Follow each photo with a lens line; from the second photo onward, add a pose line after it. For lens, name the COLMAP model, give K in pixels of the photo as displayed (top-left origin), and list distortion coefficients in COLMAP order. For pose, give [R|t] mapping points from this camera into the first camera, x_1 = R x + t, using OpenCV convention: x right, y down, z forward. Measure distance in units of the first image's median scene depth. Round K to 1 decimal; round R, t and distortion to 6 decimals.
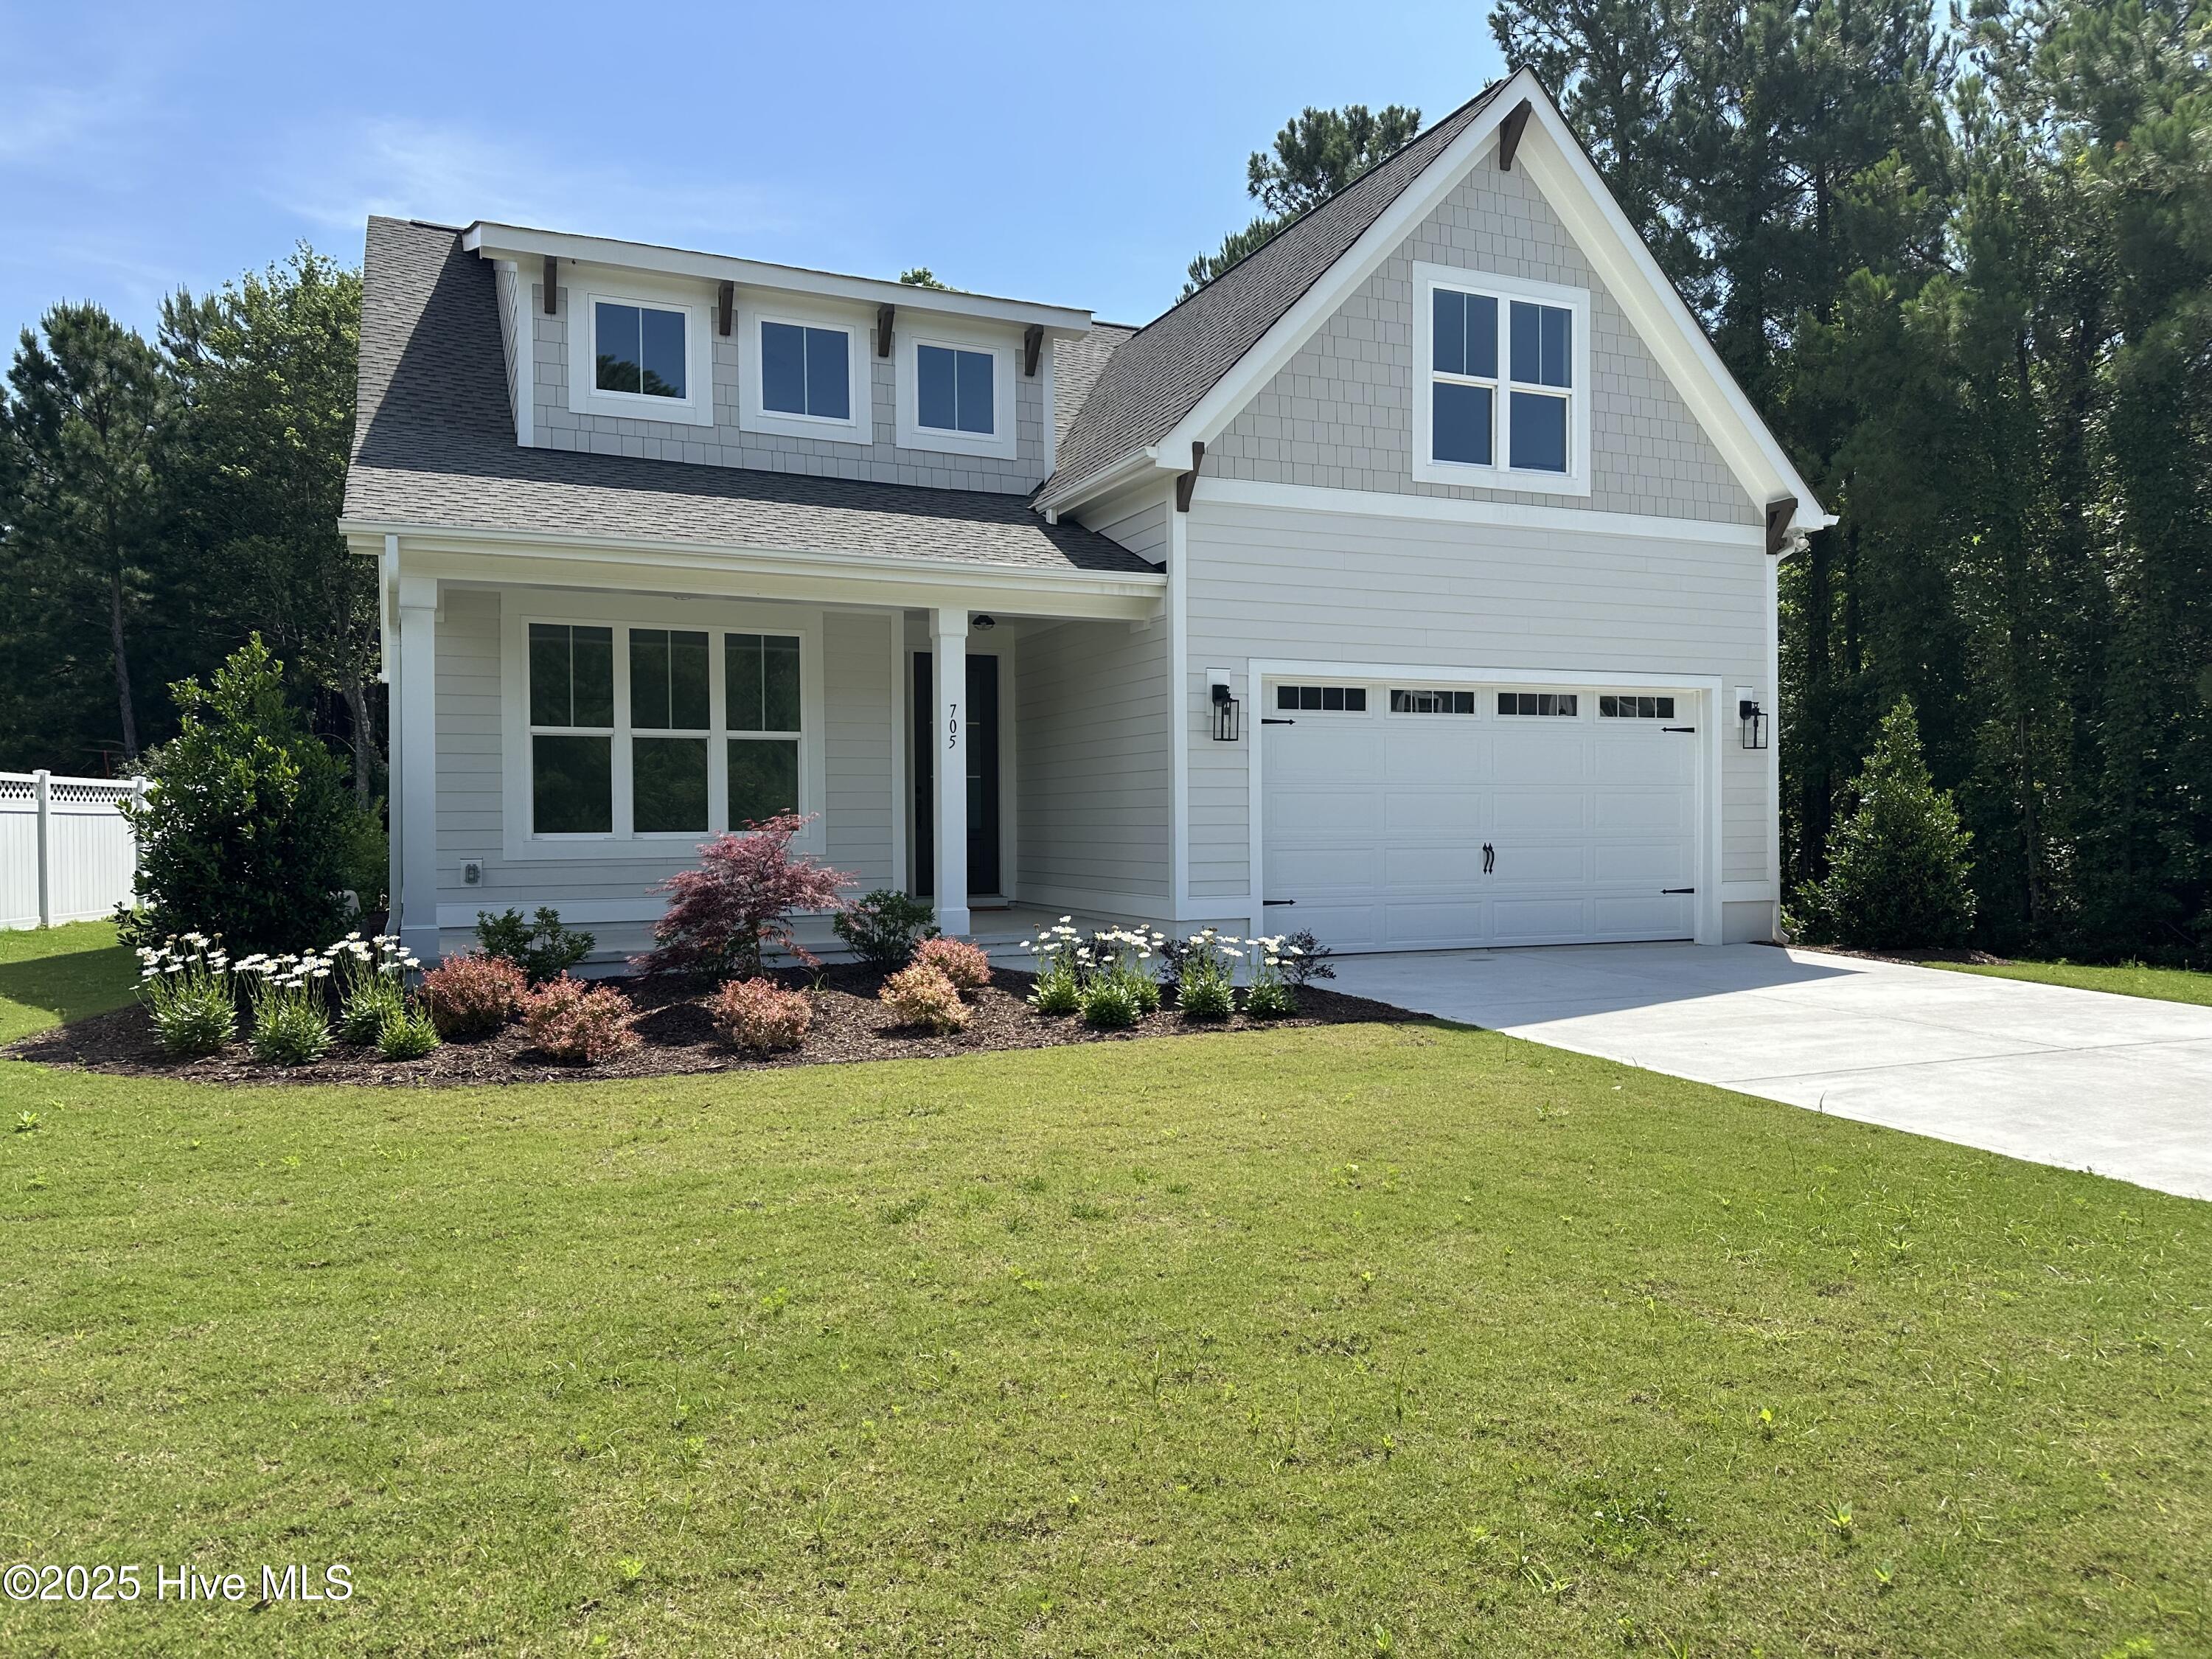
lens RADIAL K [[1539.8, 0, 1140.6], [0, 1539.8, 830.8], [0, 0, 1]] dist [0.102836, -0.180889]
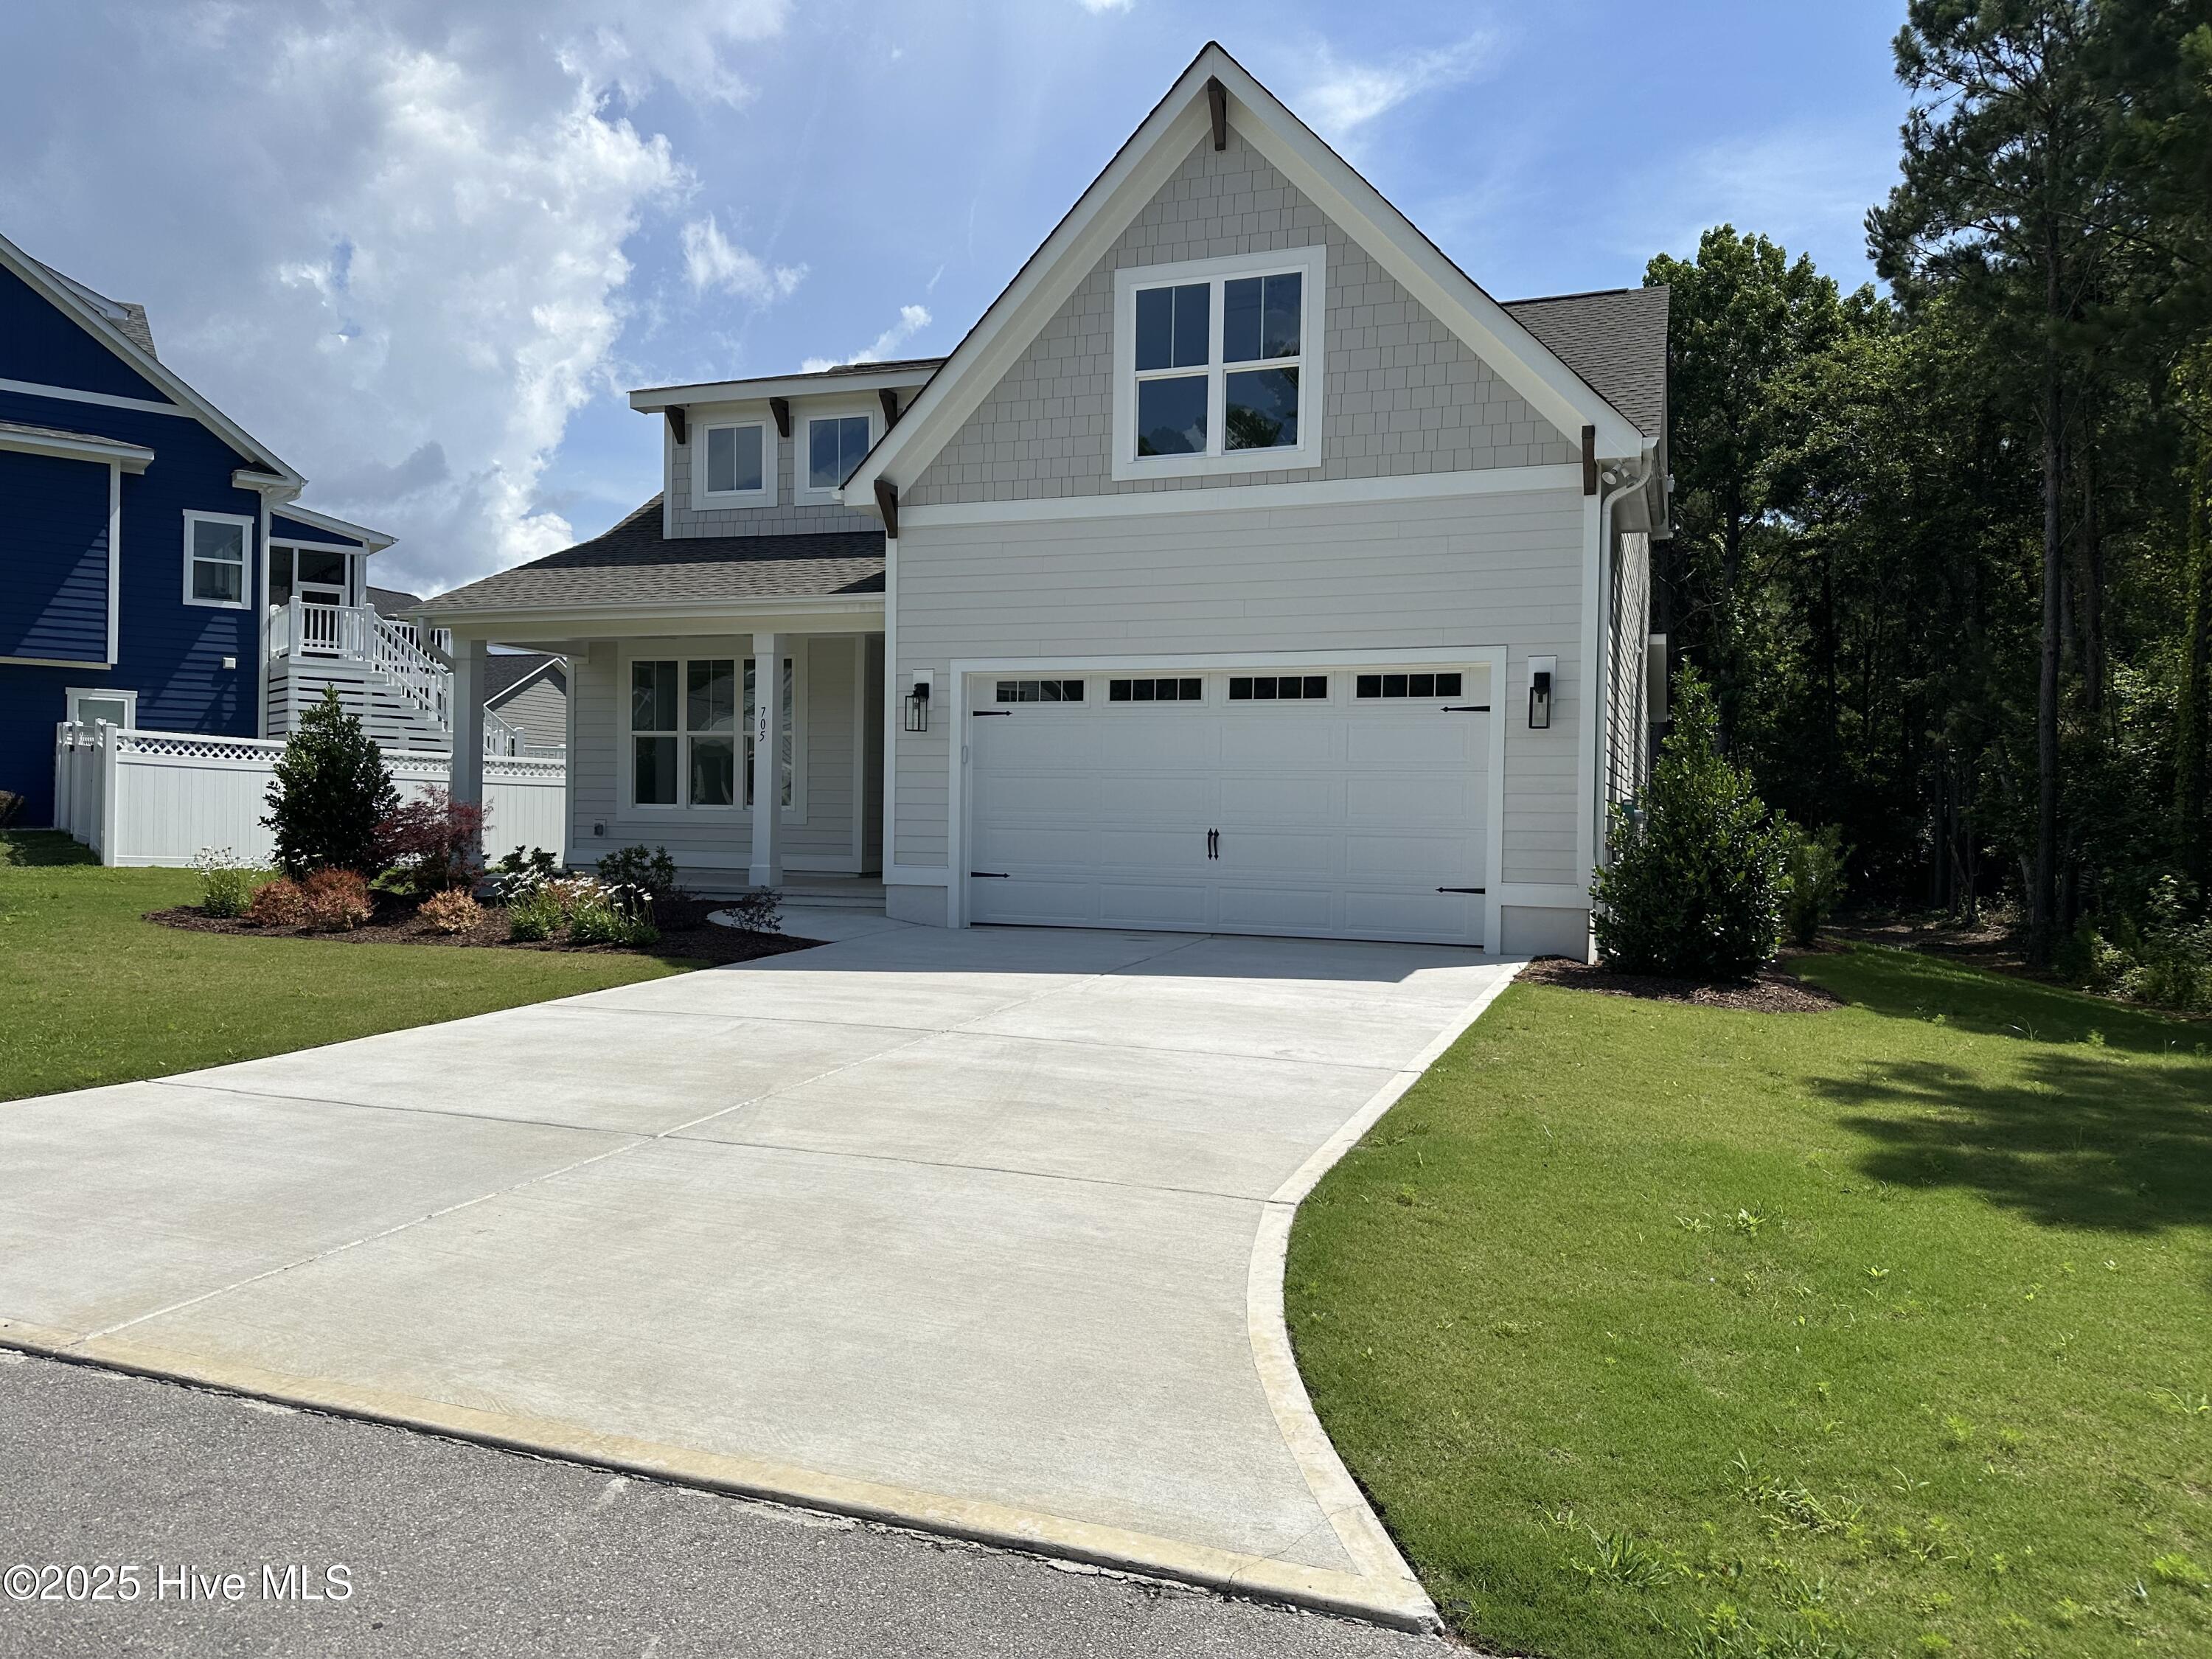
lens RADIAL K [[1543.1, 0, 1130.1], [0, 1543.1, 835.1], [0, 0, 1]] dist [0.100828, -0.119924]
pose [[0.714609, 0.027059, -0.699000, 0.900056], [-0.025634, 0.999593, 0.012489, 0.000975], [0.699054, 0.008994, 0.715012, 0.251751]]
